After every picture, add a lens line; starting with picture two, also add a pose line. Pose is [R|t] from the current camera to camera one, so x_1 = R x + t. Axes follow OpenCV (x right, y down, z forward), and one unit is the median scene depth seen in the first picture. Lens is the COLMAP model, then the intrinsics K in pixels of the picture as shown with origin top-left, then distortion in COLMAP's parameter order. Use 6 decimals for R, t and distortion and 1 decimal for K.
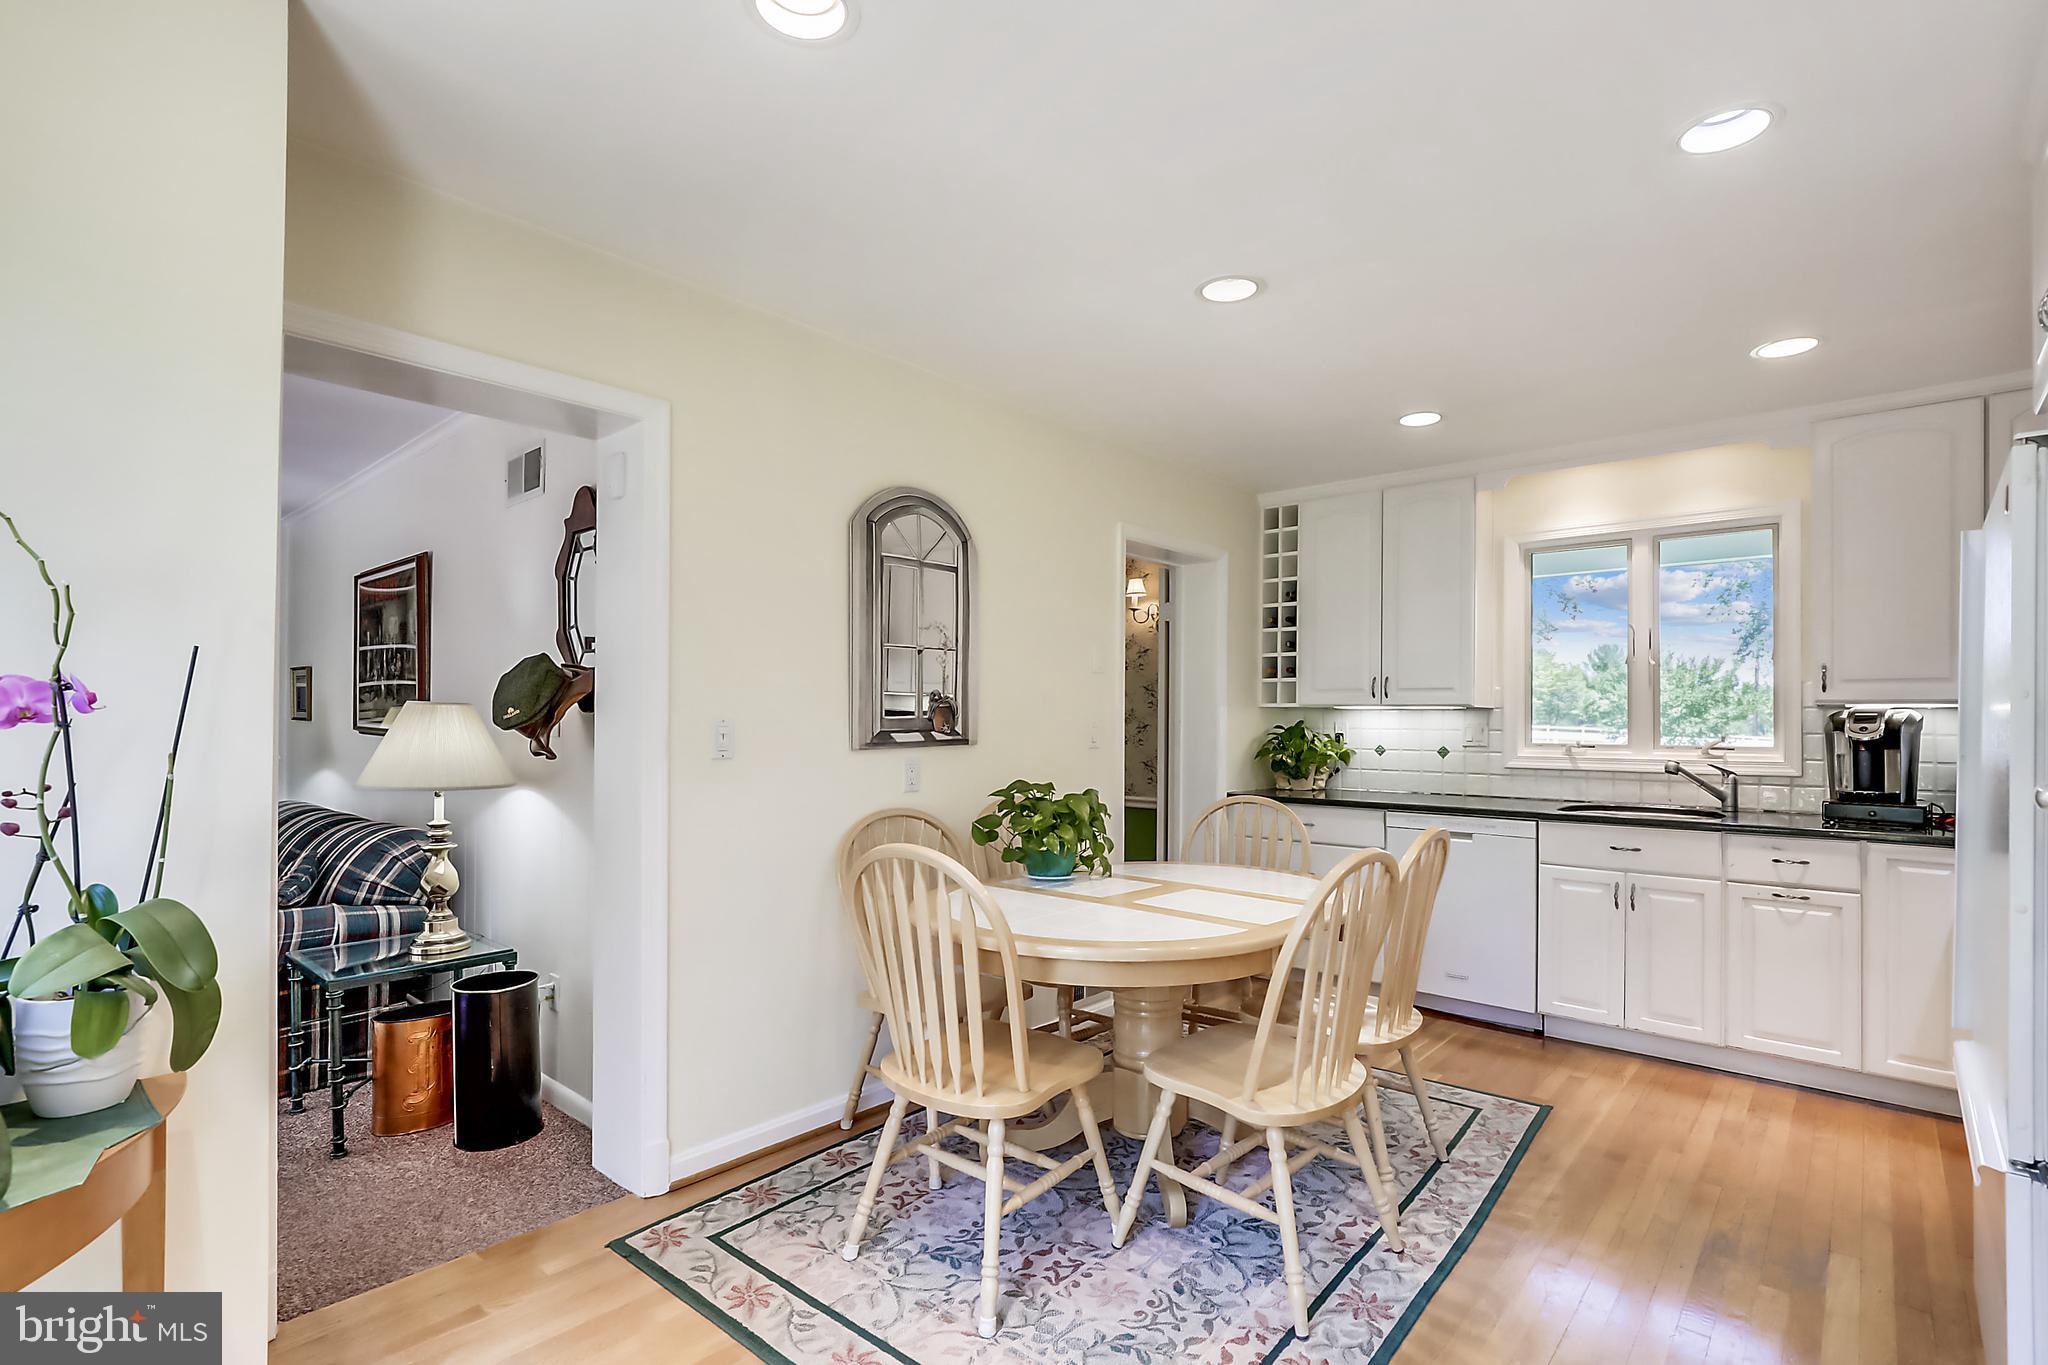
lens RADIAL K [[952.2, 0, 1037.2], [0, 952.2, 696.0], [0, 0, 1]] dist [-0.005012, -0.000707]
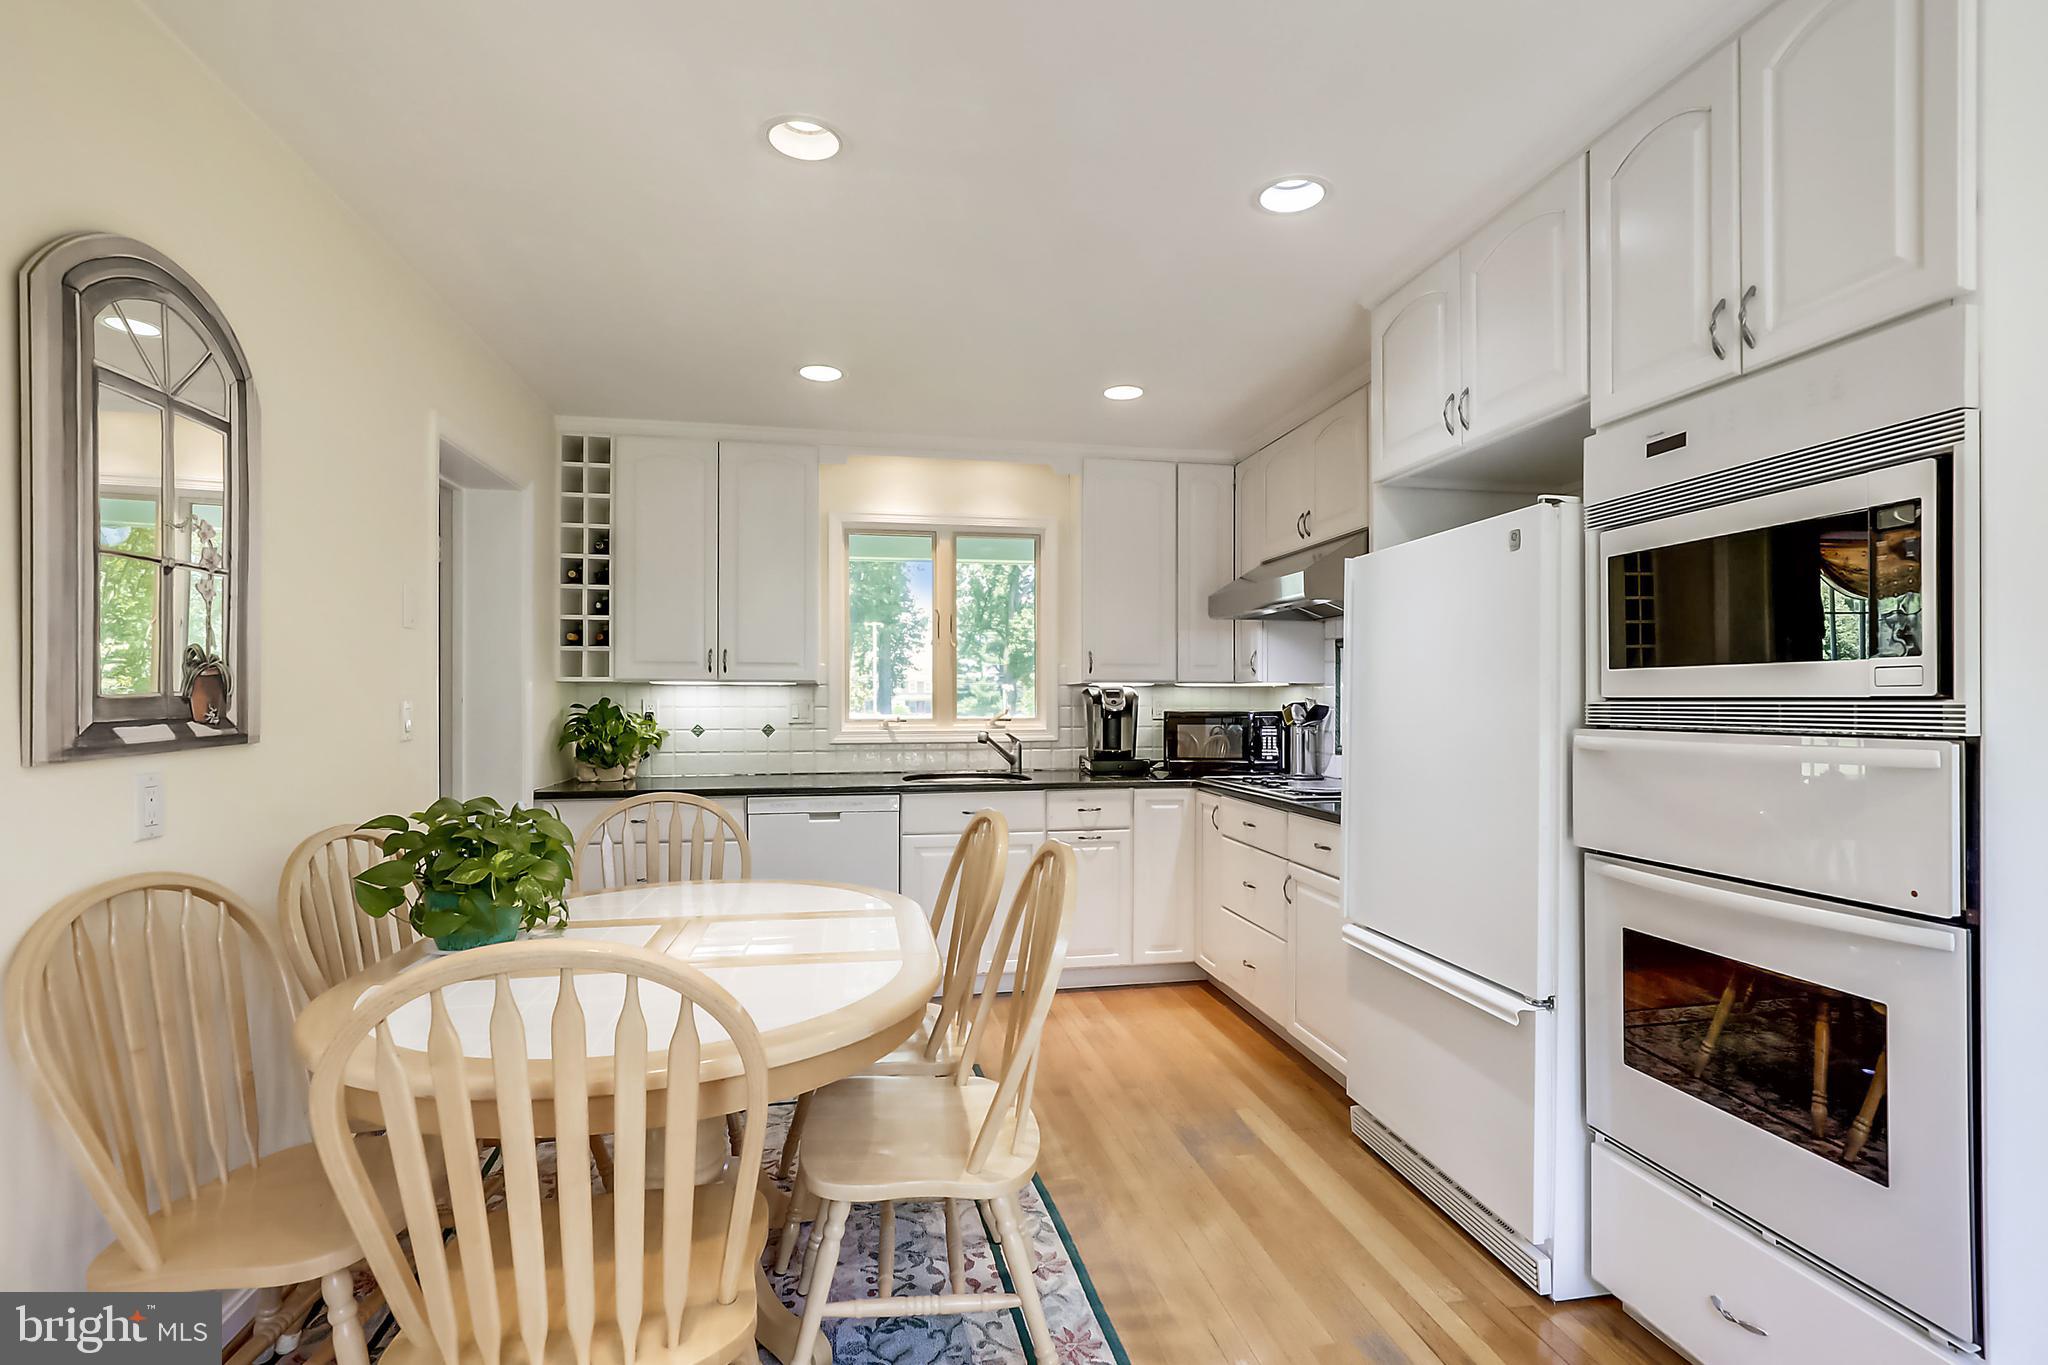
lens RADIAL K [[952.2, 0, 1027.6], [0, 952.2, 693.1], [0, 0, 1]] dist [-0.005012, -0.000707]
pose [[0.615511, -0.001119, 0.788127, -0.203309], [-0.015666, 0.999784, 0.013653, 0.005685], [-0.787972, -0.020750, 0.615361, 0.256402]]
